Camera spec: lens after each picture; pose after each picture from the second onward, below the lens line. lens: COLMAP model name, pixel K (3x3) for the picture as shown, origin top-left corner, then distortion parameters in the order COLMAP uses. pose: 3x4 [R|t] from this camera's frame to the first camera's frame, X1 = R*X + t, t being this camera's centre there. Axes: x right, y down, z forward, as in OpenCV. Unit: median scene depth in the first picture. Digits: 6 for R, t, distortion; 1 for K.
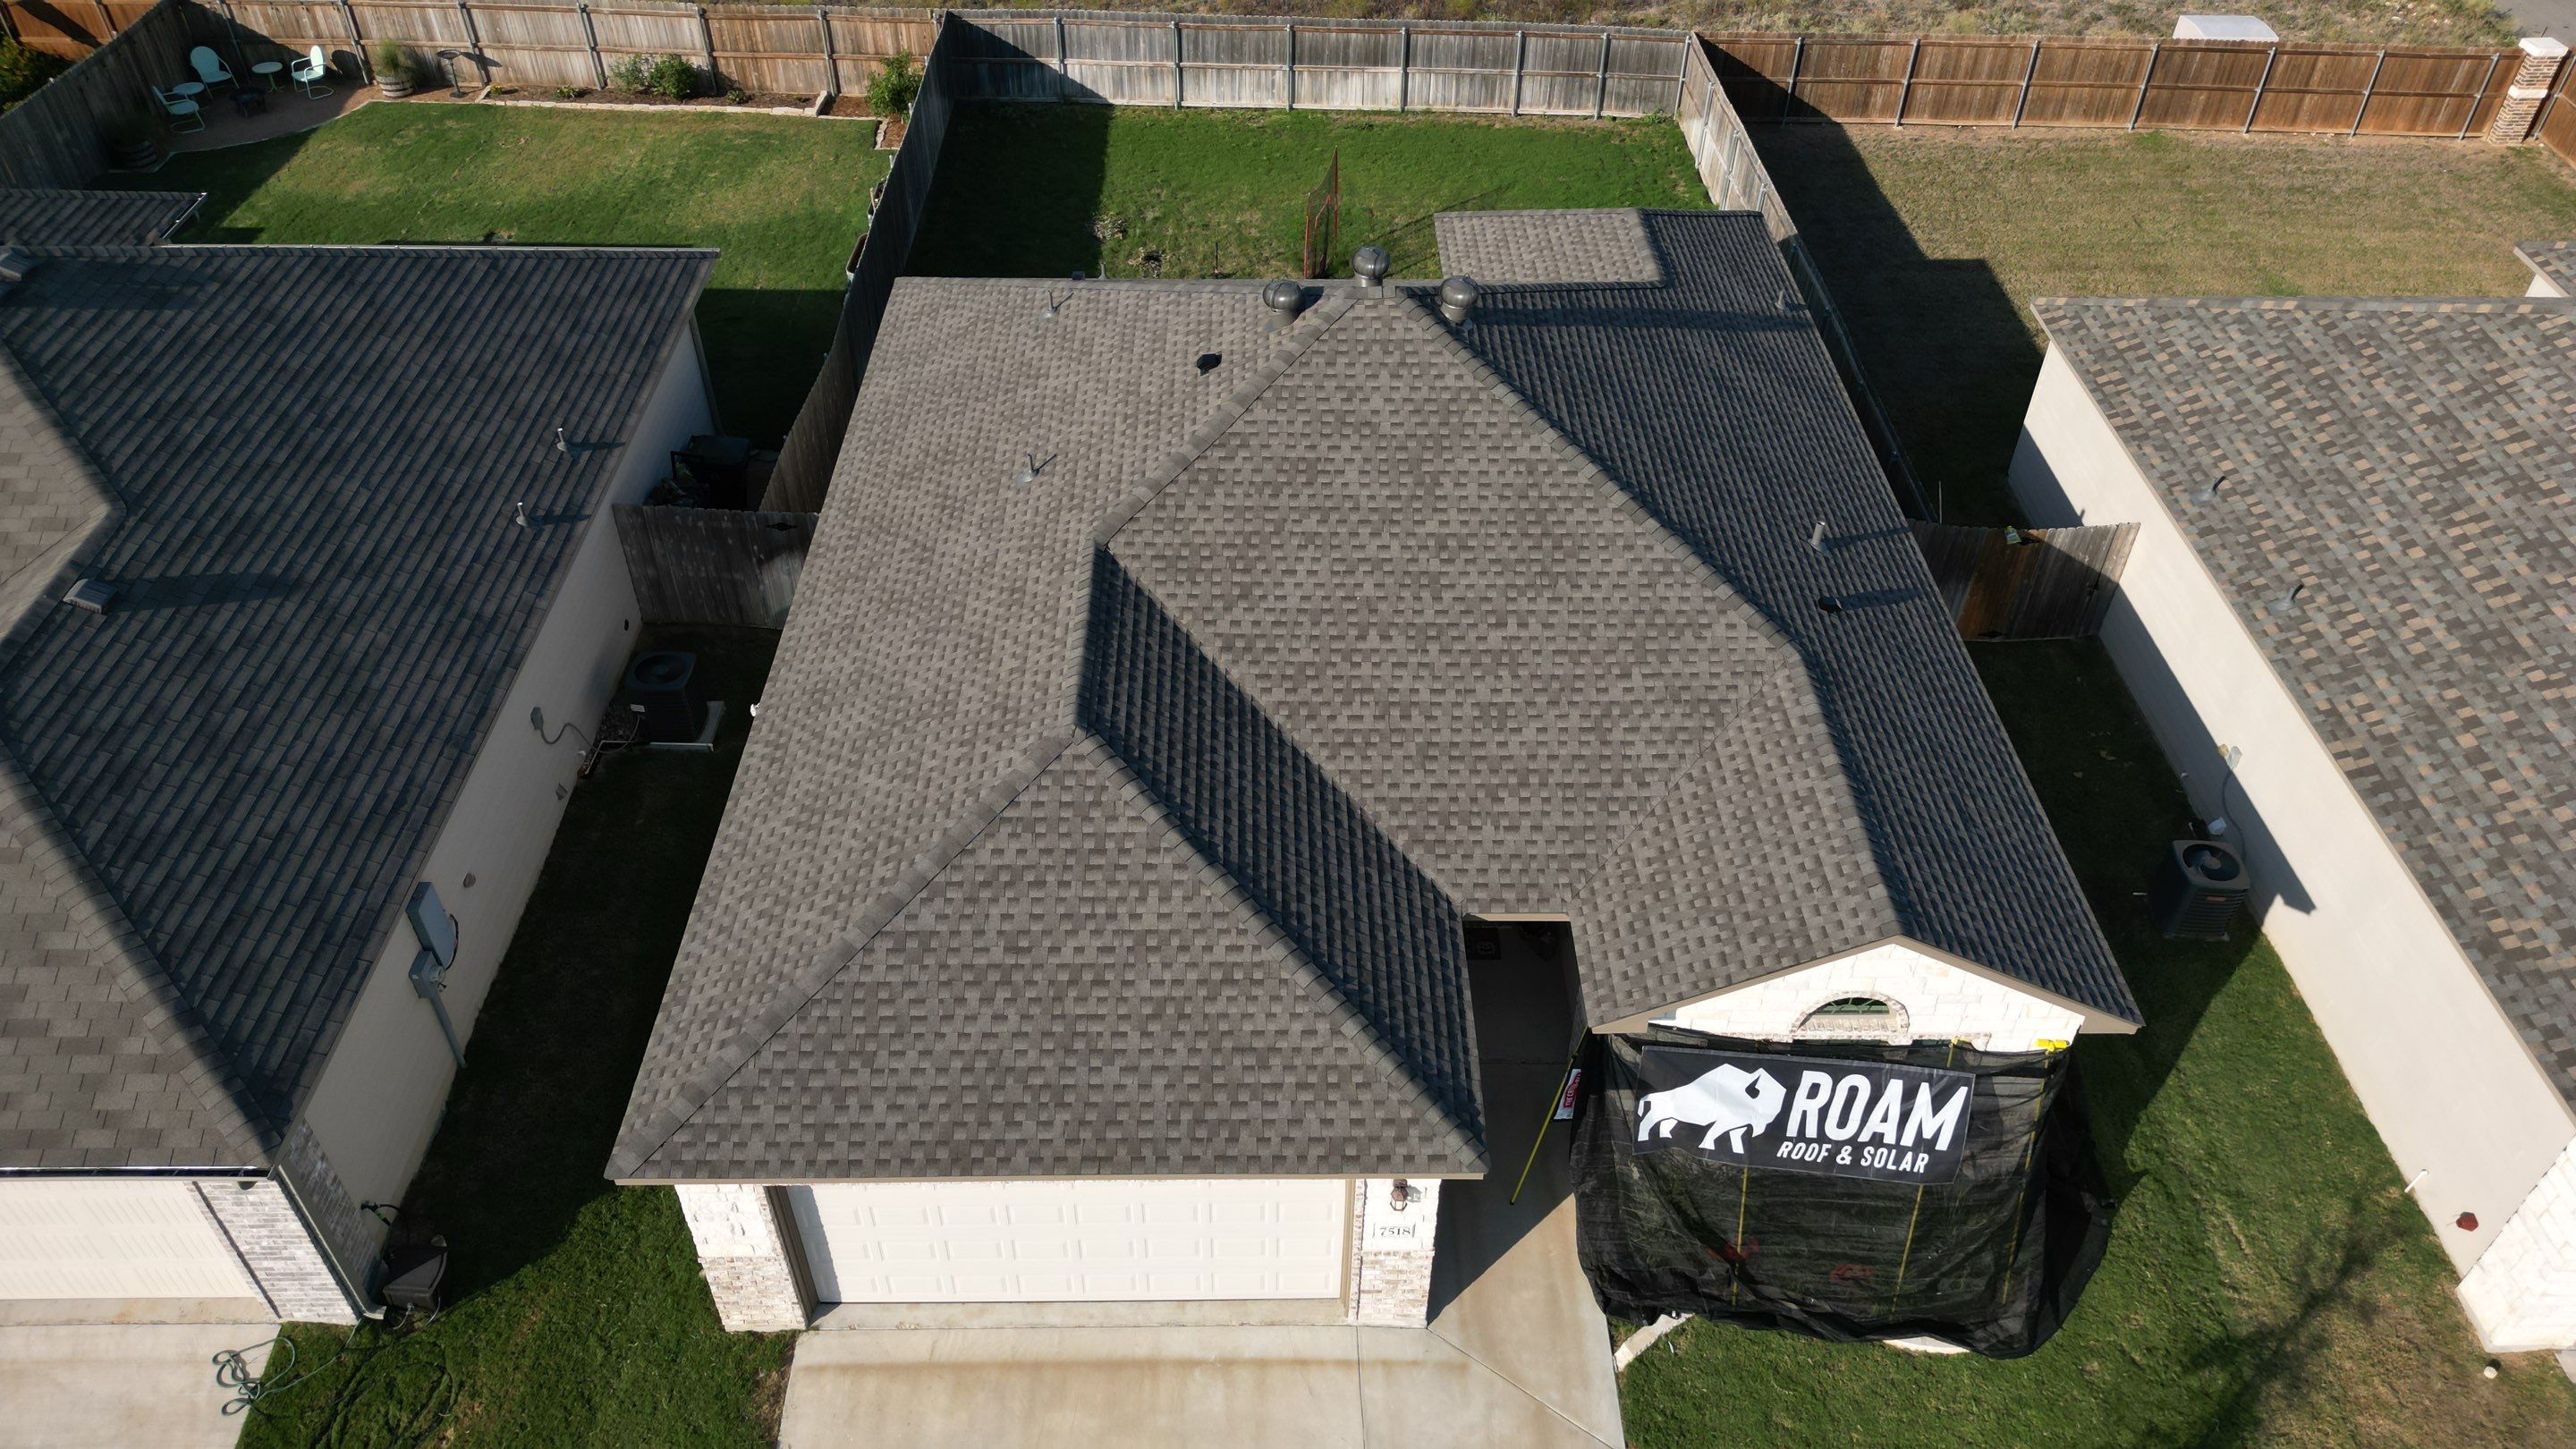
lens RADIAL K [[1807.0, 0, 1287.8], [0, 1807.0, 726.7], [0, 0, 1]] dist [0.085421, -0.088029]
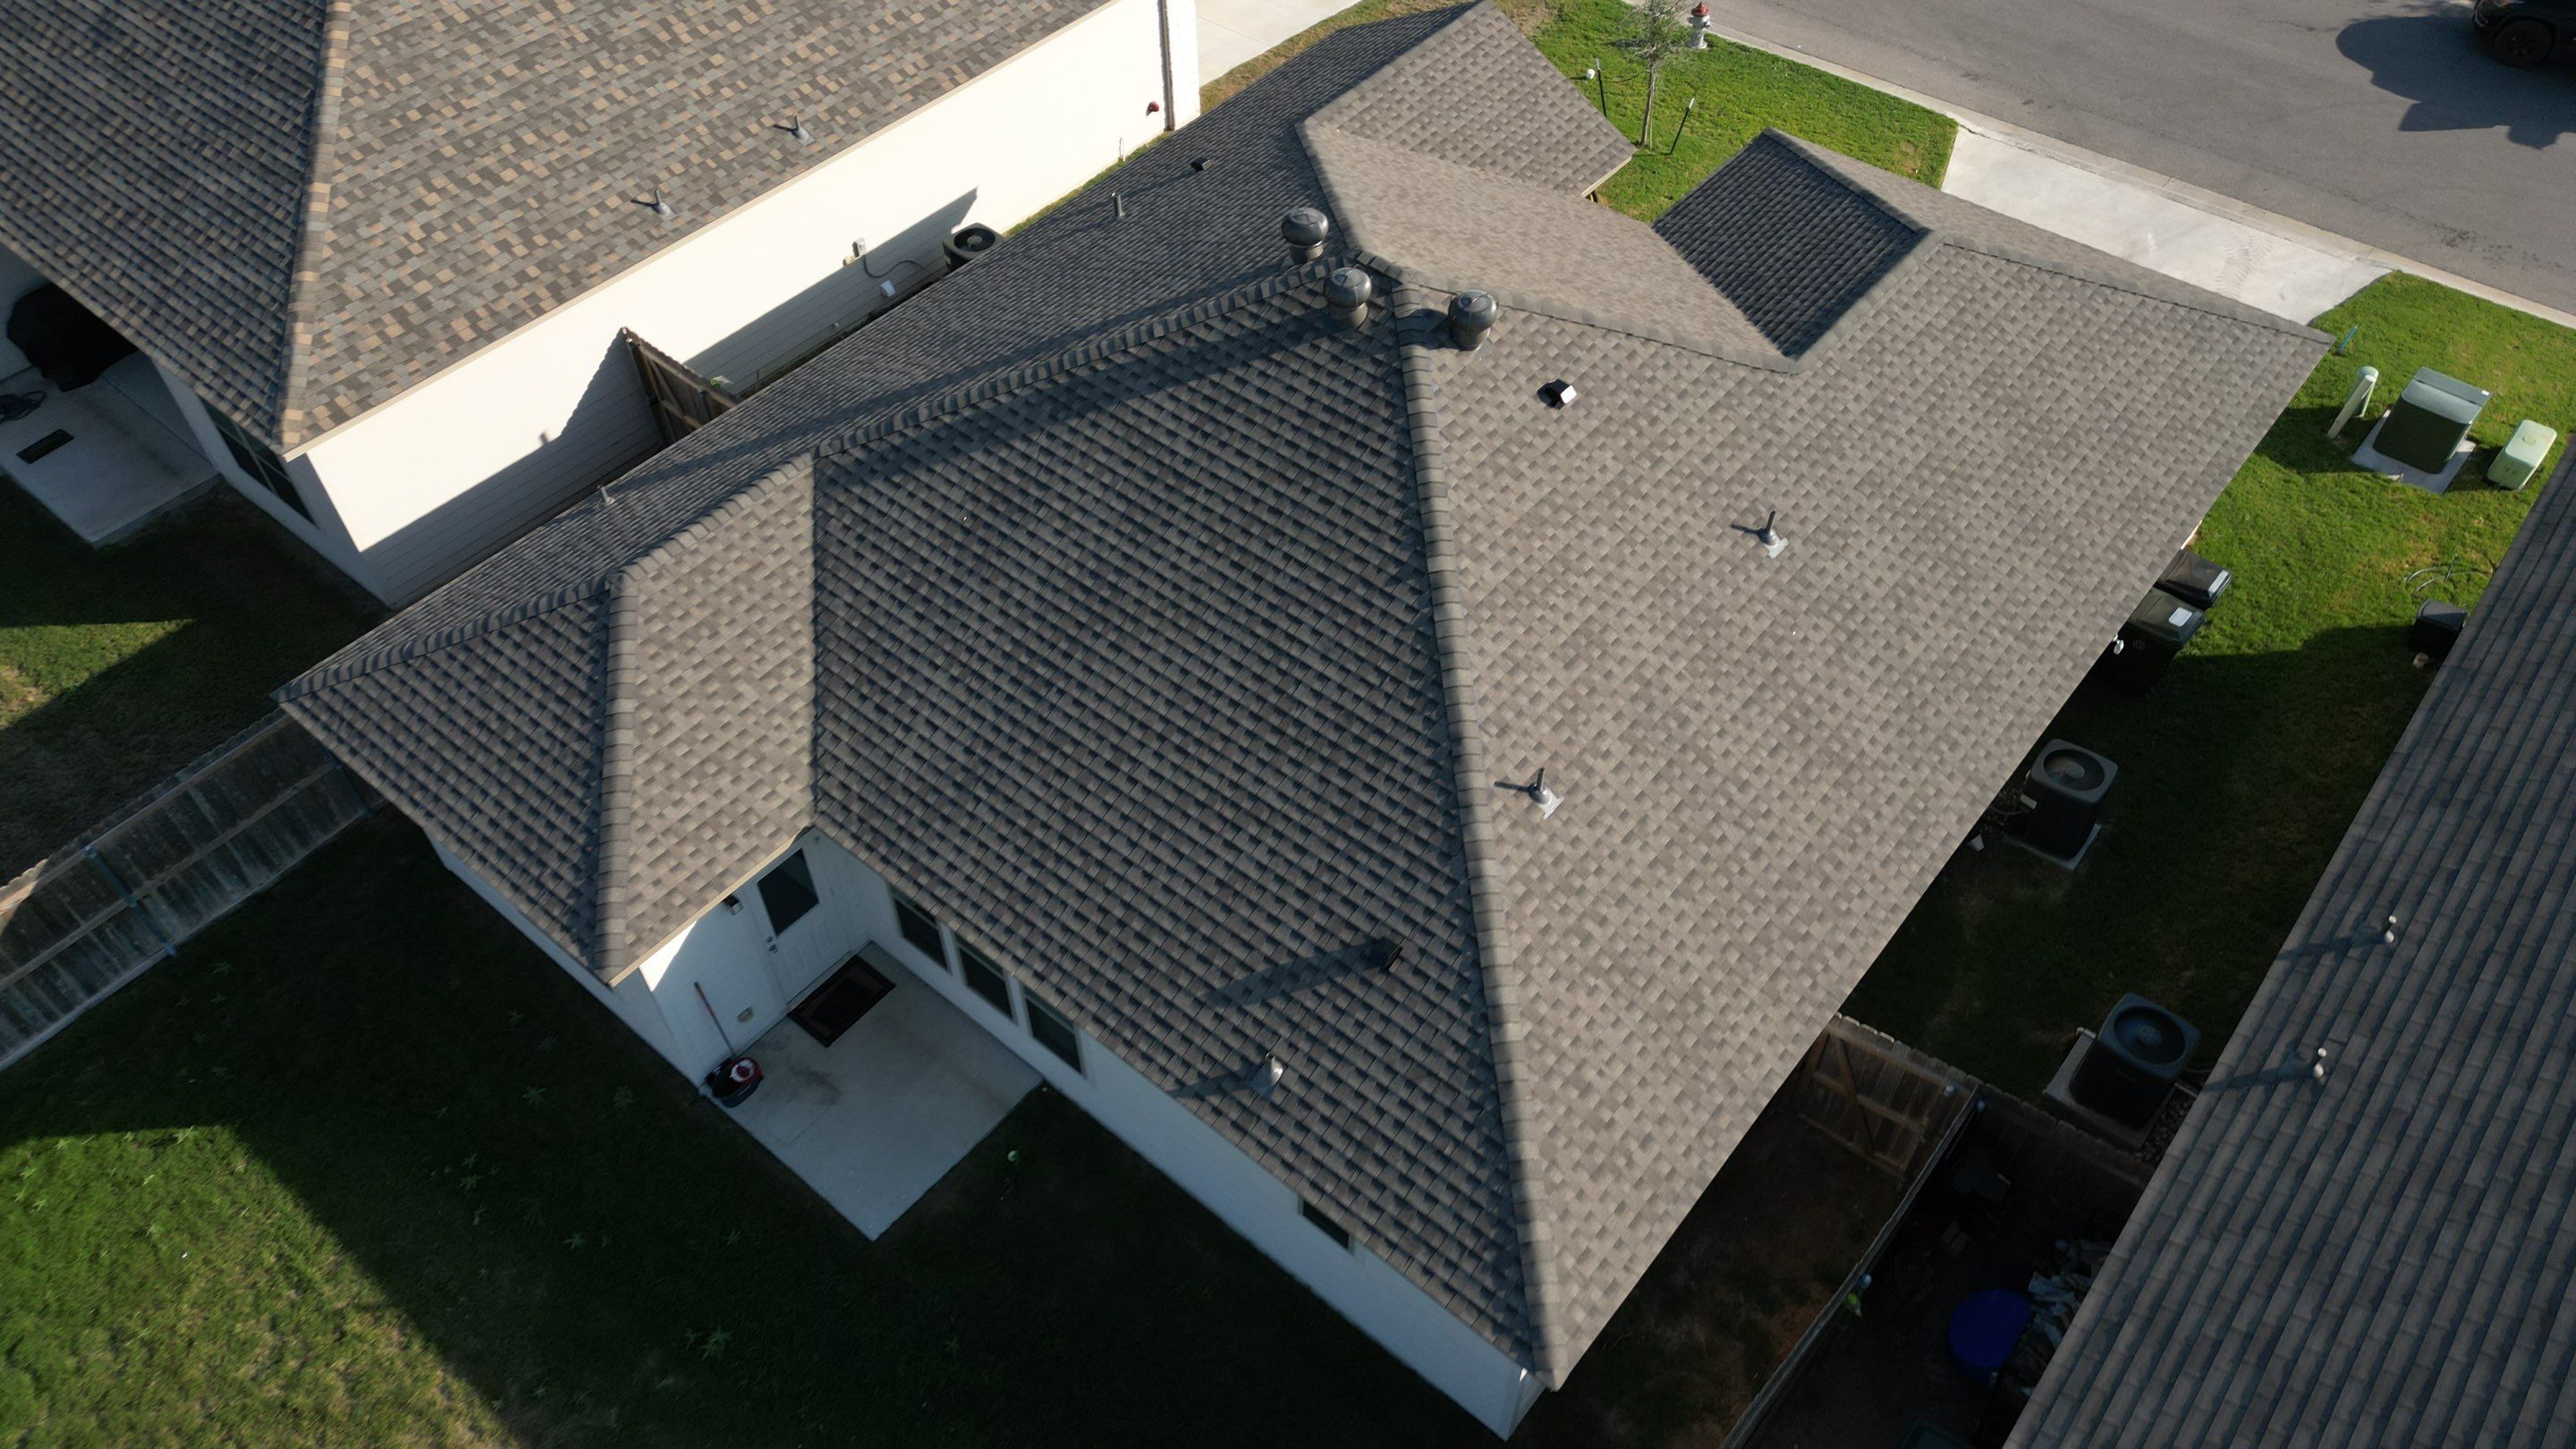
lens RADIAL K [[1807.0, 0, 1287.7], [0, 1807.0, 722.9], [0, 0, 1]] dist [0.085421, -0.088029]
pose [[-0.762662, -0.490625, 0.421466, -0.397790], [0.423181, 0.114288, 0.898808, -1.048924], [-0.489146, 0.863843, 0.120460, 1.176369]]
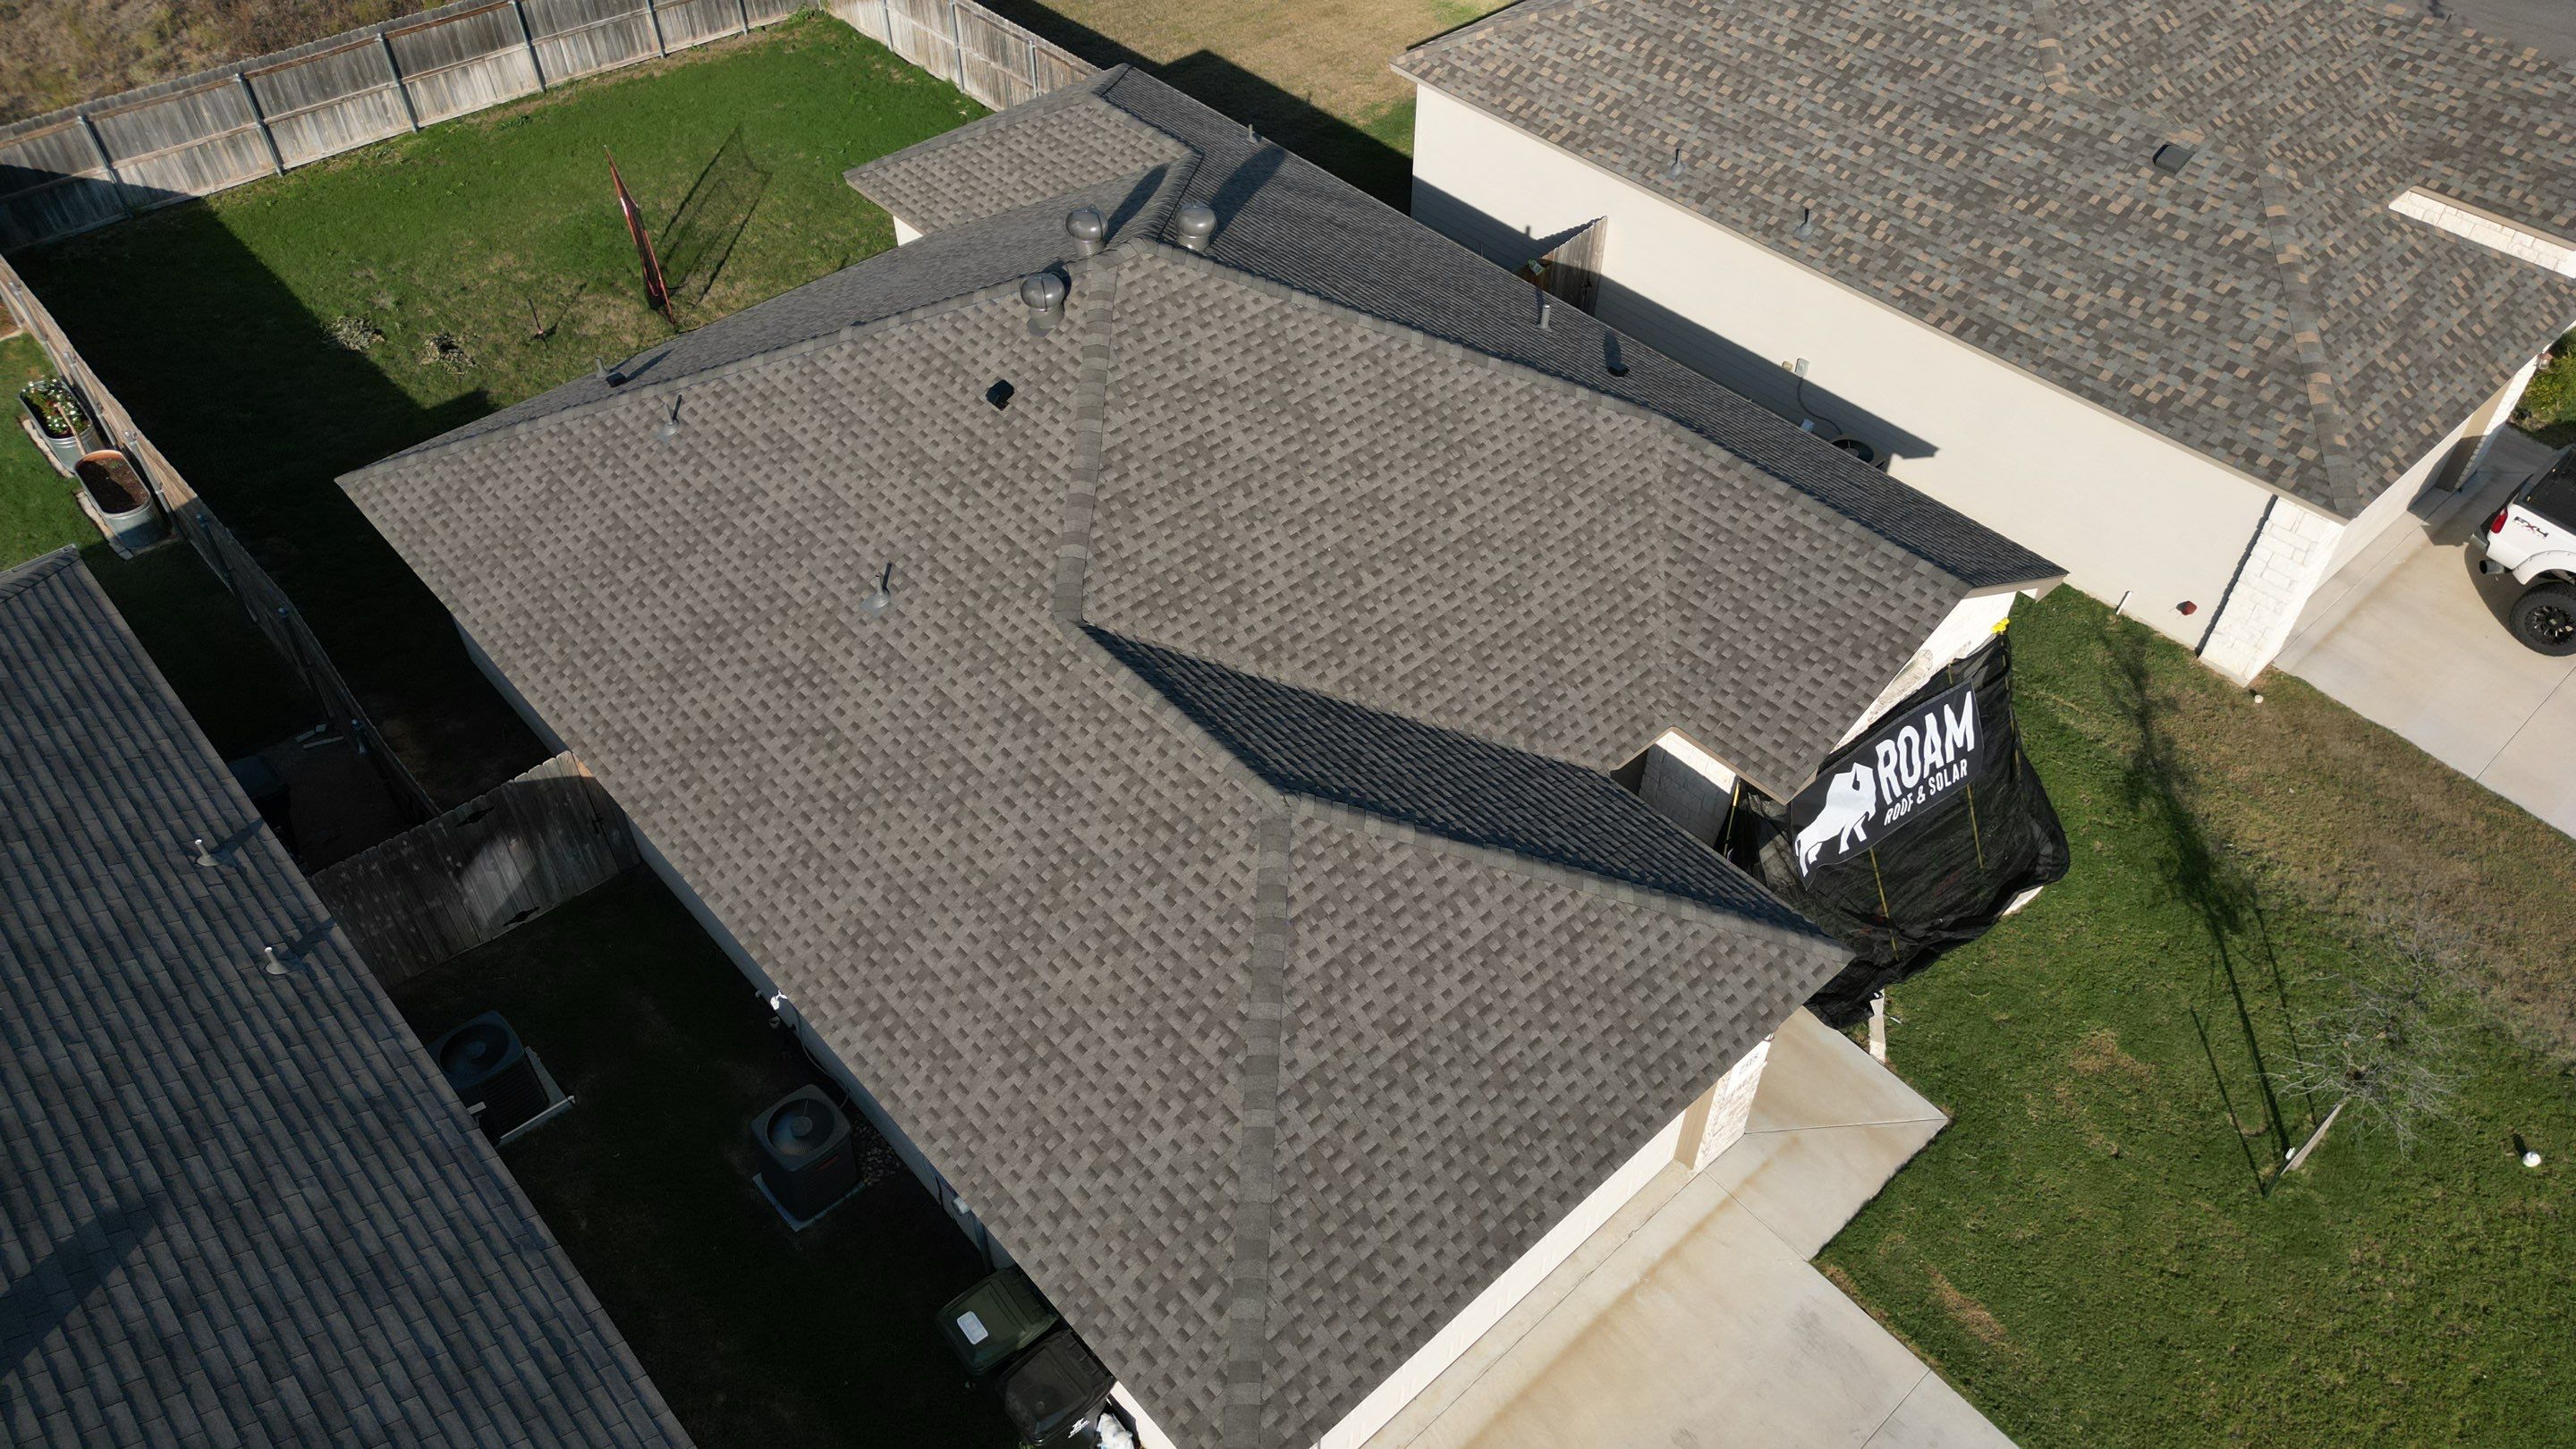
lens RADIAL K [[1807.0, 0, 1289.2], [0, 1807.0, 726.8], [0, 0, 1]] dist [0.085421, -0.088029]
pose [[0.750871, -0.475995, 0.457844, -0.453958], [0.439534, 0.877571, 0.191520, -0.179113], [-0.492953, 0.057431, 0.868158, 0.184782]]
